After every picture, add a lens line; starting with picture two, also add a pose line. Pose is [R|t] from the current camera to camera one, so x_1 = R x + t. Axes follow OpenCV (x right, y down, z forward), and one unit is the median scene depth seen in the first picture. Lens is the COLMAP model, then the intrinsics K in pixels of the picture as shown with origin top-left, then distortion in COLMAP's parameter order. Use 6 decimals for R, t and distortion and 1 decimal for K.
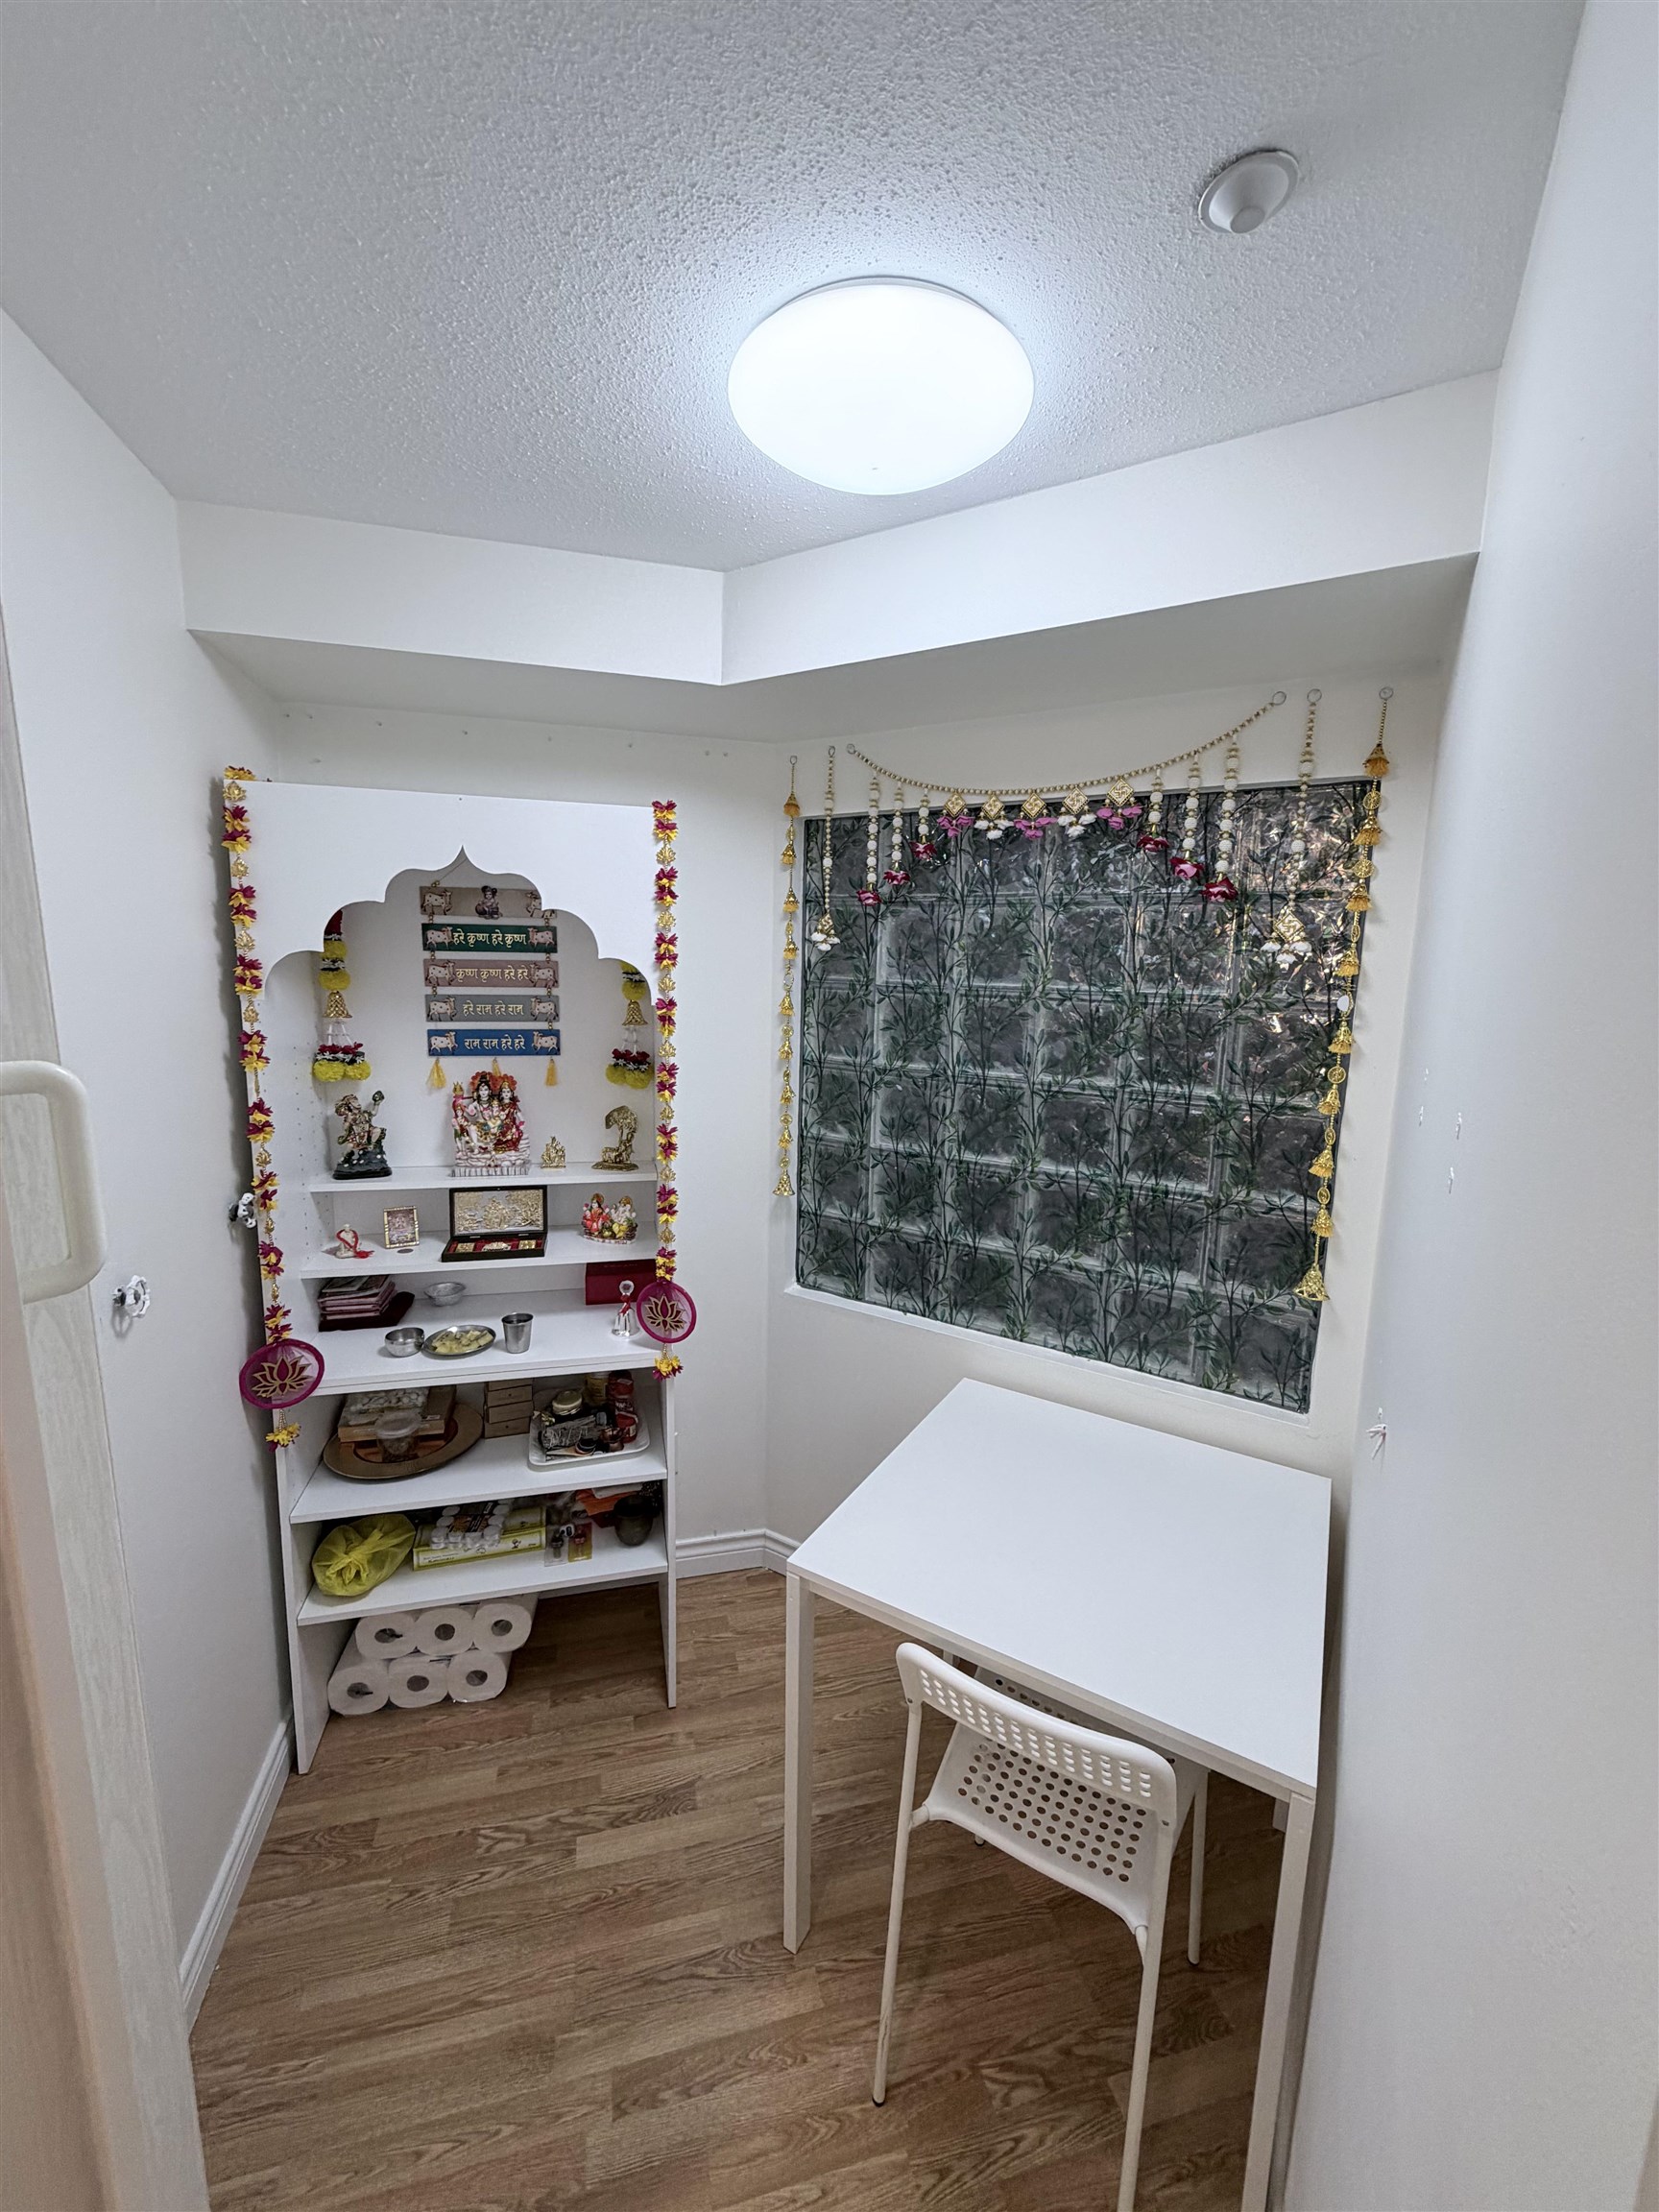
lens RADIAL K [[876.7, 0, 830.2], [0, 876.7, 1103.3], [0, 0, 1]] dist [-0.000430, 0.000234]
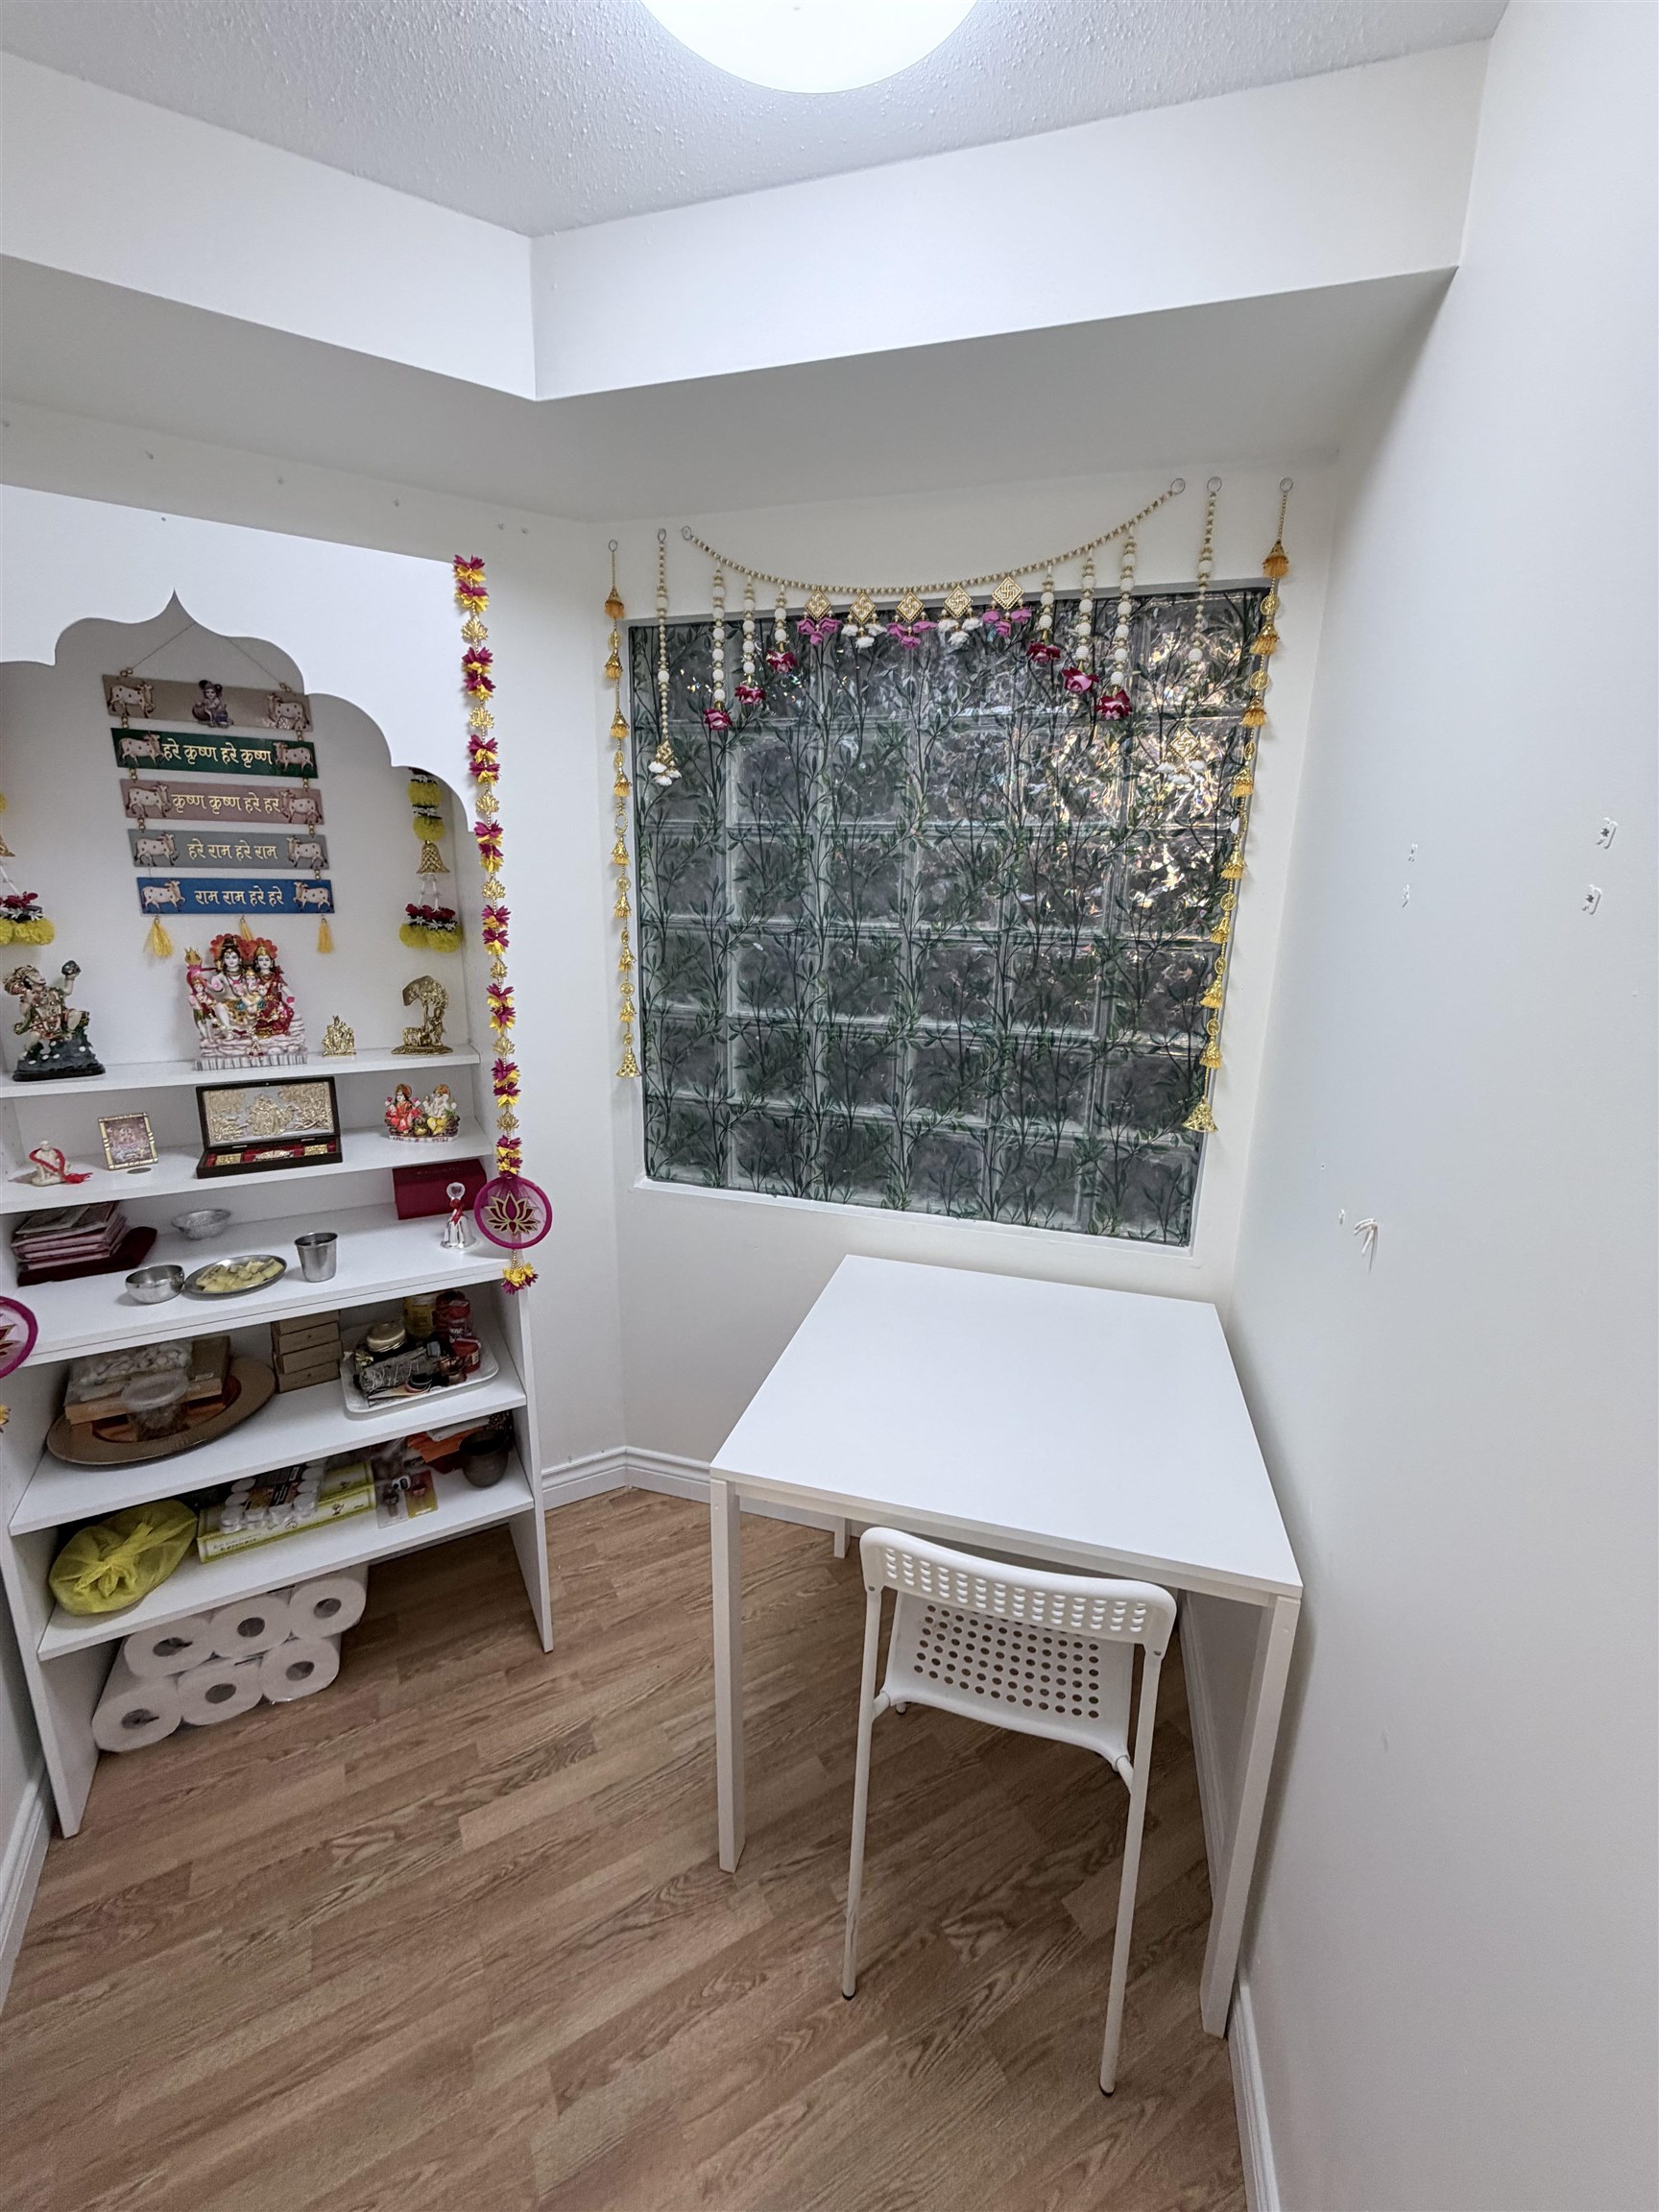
lens RADIAL K [[876.7, 0, 830.2], [0, 876.7, 1103.3], [0, 0, 1]] dist [-0.000430, 0.000234]
pose [[0.966231, -0.066282, 0.249008, -0.092129], [0.042876, 0.994235, 0.098277, 0.062289], [-0.254086, -0.084281, 0.963502, 0.120556]]
